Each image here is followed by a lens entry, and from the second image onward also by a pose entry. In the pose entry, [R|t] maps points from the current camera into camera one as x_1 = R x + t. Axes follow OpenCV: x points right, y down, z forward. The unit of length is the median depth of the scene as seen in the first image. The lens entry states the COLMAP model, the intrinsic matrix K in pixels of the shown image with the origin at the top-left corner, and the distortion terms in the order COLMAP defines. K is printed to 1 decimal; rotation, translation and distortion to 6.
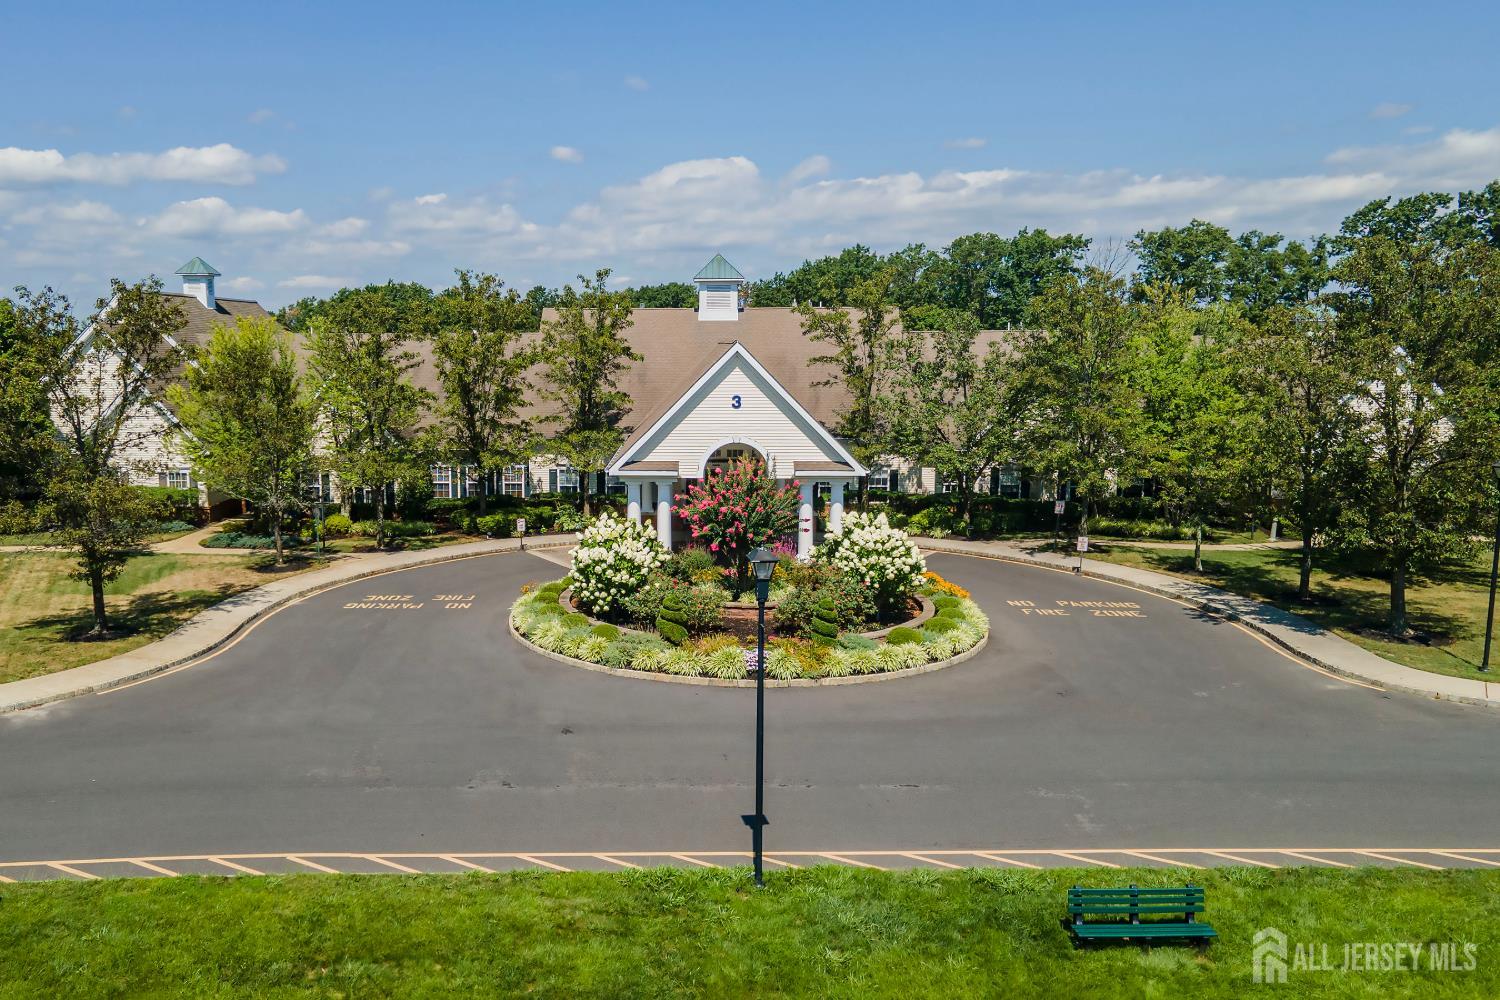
lens RADIAL K [[1025.0, 0, 631.8], [0, 1025.0, 547.0], [0, 0, 1]] dist [-0.003021, 0.003757]
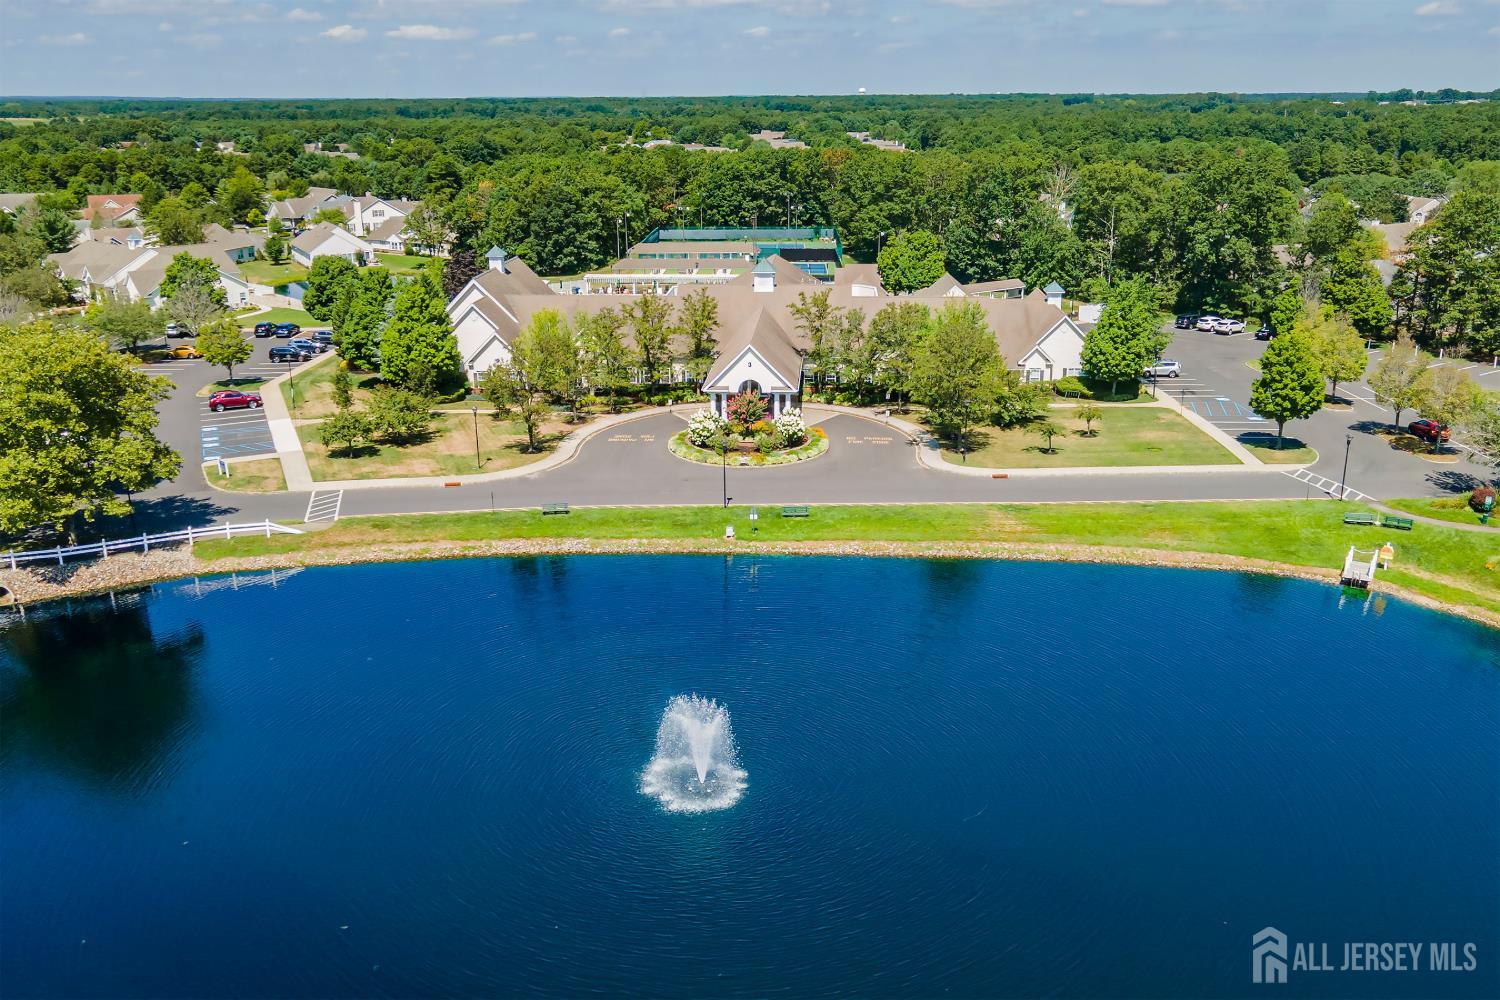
lens RADIAL K [[1061.7, 0, 780.4], [0, 1061.7, 479.4], [0, 0, 1]] dist [0.013921, -0.007641]
pose [[0.999979, -0.001651, 0.006288, 0.131849], [0.000737, 0.989784, 0.142570, -0.193042], [-0.006459, -0.142562, 0.989765, -1.463474]]
